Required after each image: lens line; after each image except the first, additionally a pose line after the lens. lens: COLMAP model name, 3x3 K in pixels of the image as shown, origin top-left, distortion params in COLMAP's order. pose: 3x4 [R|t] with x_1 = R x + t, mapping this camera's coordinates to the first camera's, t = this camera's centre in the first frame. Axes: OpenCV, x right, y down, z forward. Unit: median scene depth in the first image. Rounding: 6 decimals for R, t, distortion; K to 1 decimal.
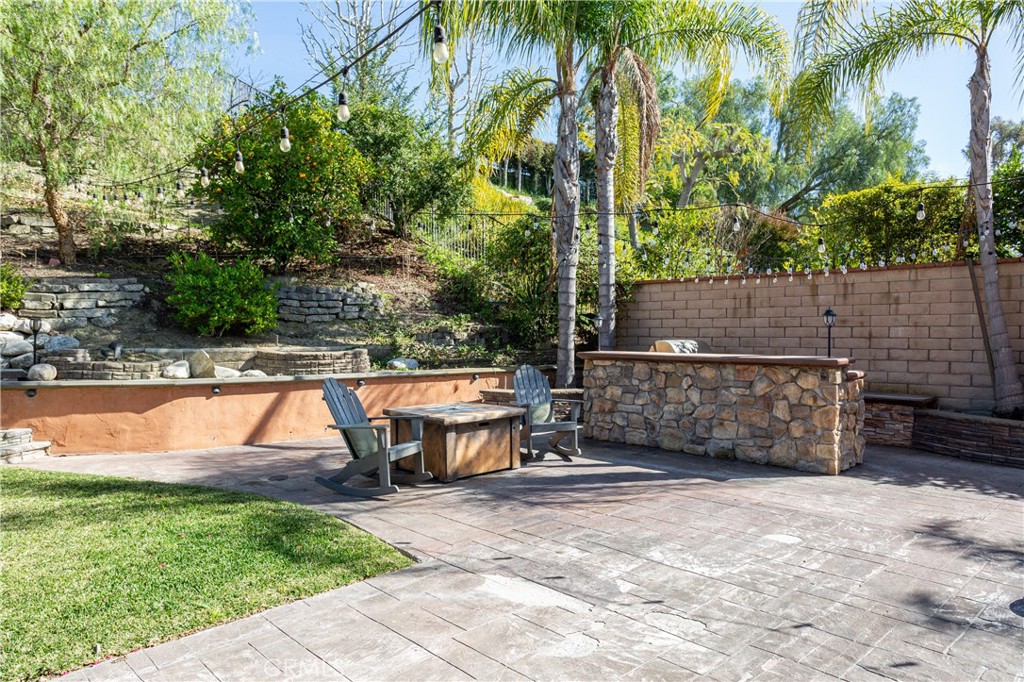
lens RADIAL K [[675.0, 0, 512.0], [0, 675.0, 341.0], [0, 0, 1]] dist [0.004492, 0.001046]
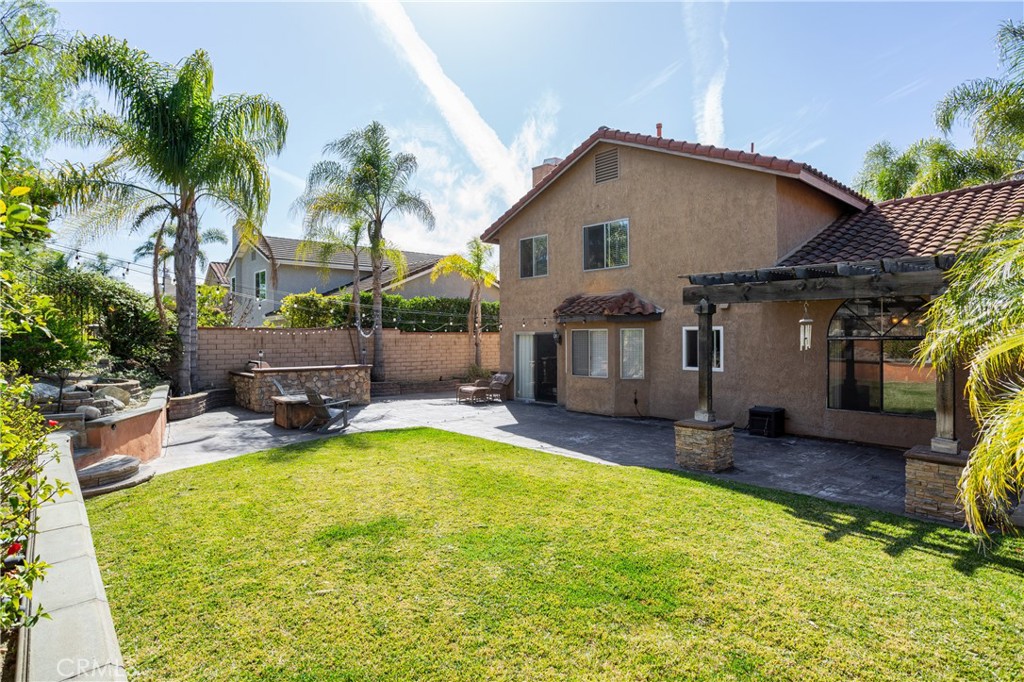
lens RADIAL K [[569.9, 0, 512.0], [0, 569.9, 341.0], [0, 0, 1]] dist [0.001191, 0.000008]
pose [[0.083785, -0.005039, 0.996471, -1.525729], [0.021357, 0.999767, 0.003260, -0.056939], [-0.996255, 0.021008, 0.083873, 0.142071]]
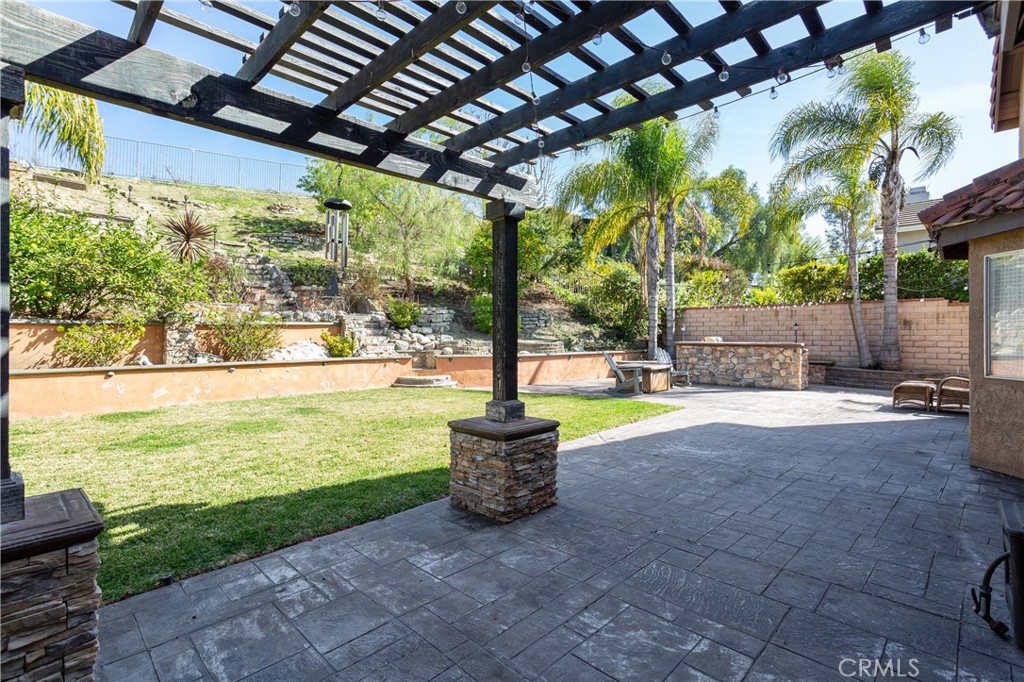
lens RADIAL K [[499.7, 0, 512.0], [0, 499.7, 341.0], [0, 0, 1]] dist [-0.002341, -0.000077]
pose [[0.999239, -0.001667, 0.038964, -0.510053], [0.001670, 0.999999, -0.000032, 0.012166], [-0.038964, 0.000097, 0.999241, -0.619550]]
